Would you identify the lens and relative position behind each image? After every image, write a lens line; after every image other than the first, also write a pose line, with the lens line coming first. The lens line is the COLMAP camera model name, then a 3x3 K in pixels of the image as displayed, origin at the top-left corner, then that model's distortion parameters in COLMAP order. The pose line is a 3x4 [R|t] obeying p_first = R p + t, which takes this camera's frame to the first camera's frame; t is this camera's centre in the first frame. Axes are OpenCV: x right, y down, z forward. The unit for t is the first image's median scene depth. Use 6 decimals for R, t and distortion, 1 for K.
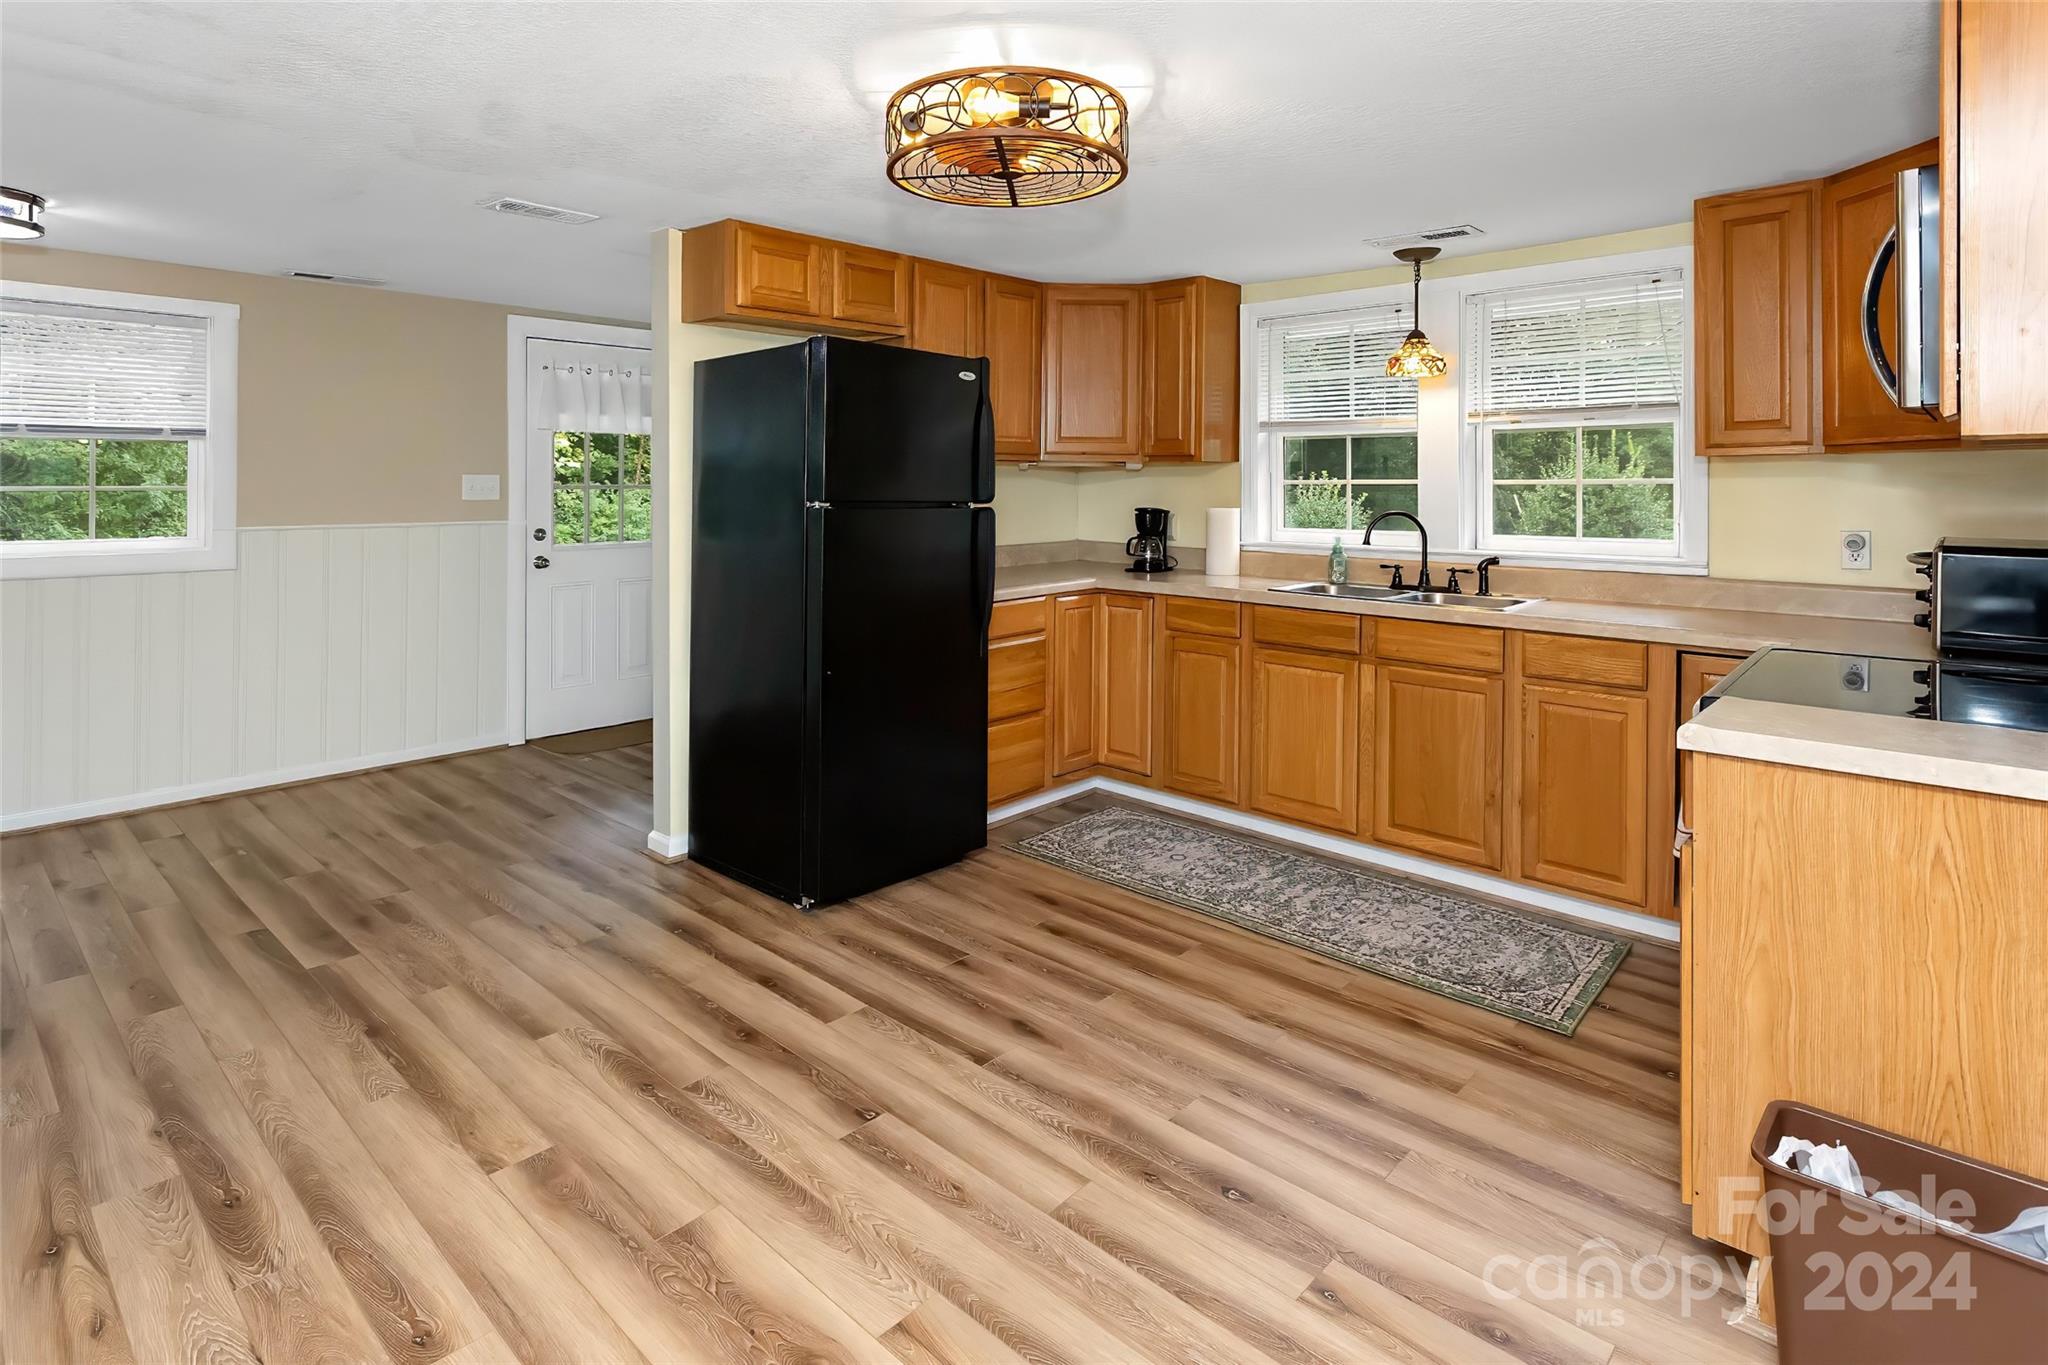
lens RADIAL K [[1076.9, 0, 1023.6], [0, 1076.9, 490.6], [0, 0, 1]] dist [0.000368, 0.000102]
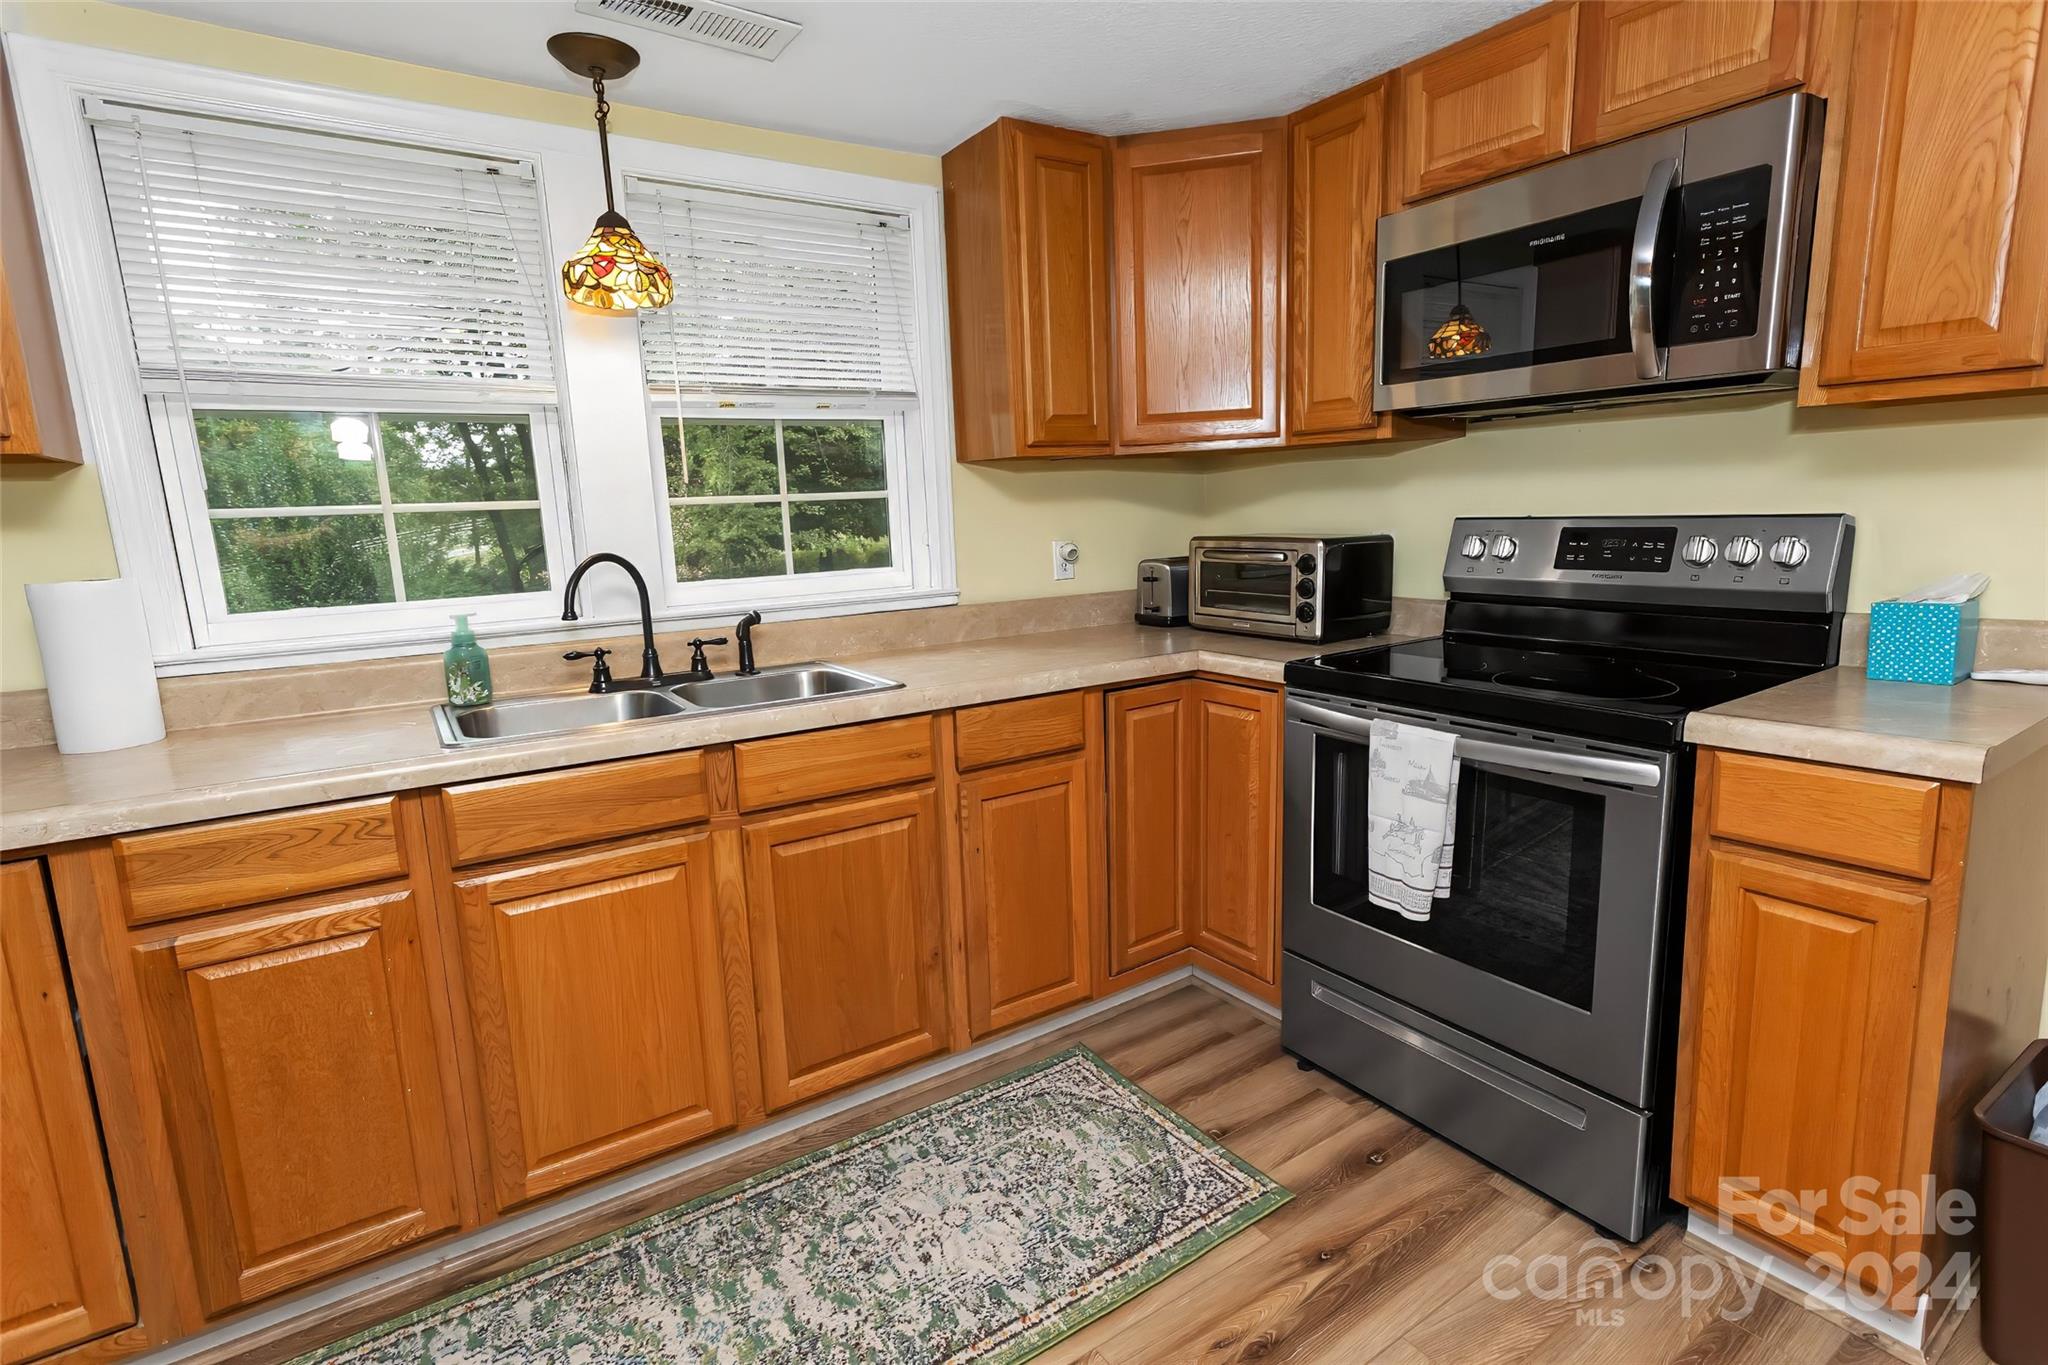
lens RADIAL K [[987.1, 0, 1024.0], [0, 987.1, 682.5], [0, 0, 1]] dist [0.011043, 0.000125]
pose [[0.240572, -0.179923, 0.953810, -0.112638], [0.043694, 0.983681, 0.174537, 0.005669], [-0.969647, -0.000313, 0.244507, 0.737602]]
